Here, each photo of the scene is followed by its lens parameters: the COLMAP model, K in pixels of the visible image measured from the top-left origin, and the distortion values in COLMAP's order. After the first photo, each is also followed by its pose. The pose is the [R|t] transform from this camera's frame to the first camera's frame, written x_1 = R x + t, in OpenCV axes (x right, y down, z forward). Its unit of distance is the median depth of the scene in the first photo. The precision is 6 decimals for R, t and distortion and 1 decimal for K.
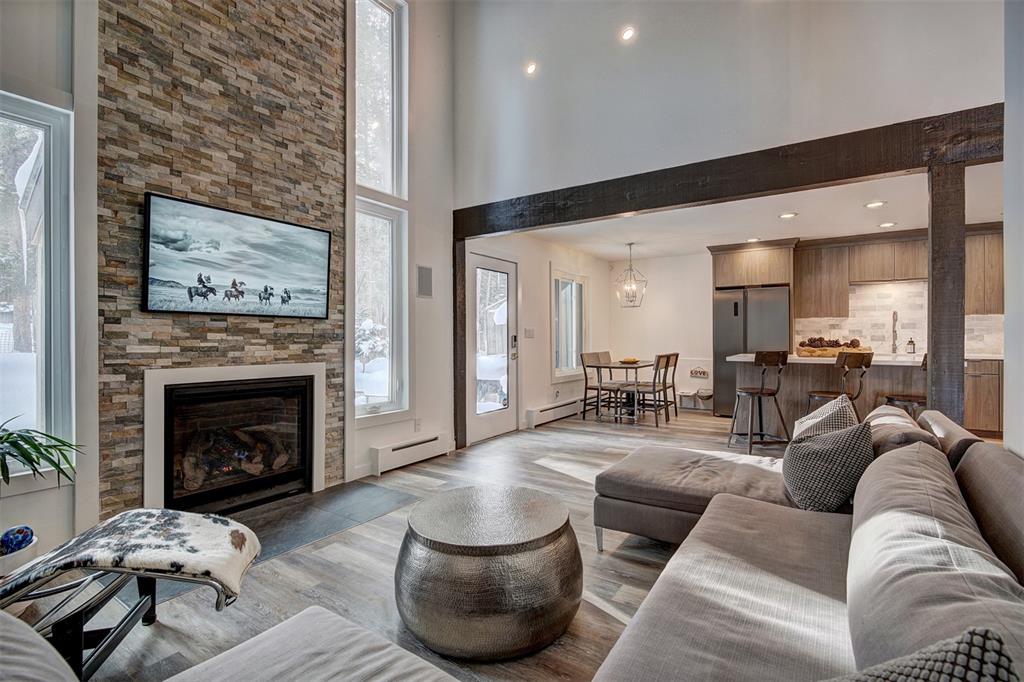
lens RADIAL K [[462.0, 0, 538.1], [0, 462.0, 346.0], [0, 0, 1]] dist [0.001007, 0.000173]
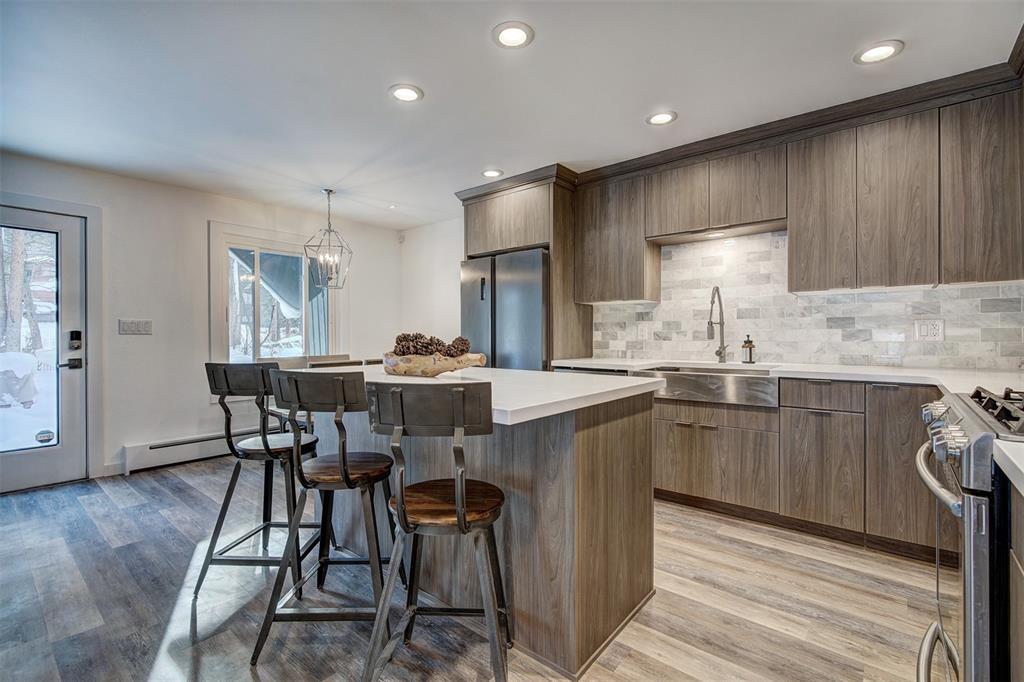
lens RADIAL K [[462.0, 0, 521.3], [0, 462.0, 343.4], [0, 0, 1]] dist [0.001007, 0.000173]
pose [[0.993629, 0.002836, -0.112668, 0.576683], [-0.002960, 0.999995, -0.000933, -0.006220], [0.112665, 0.001260, 0.993632, 0.405907]]
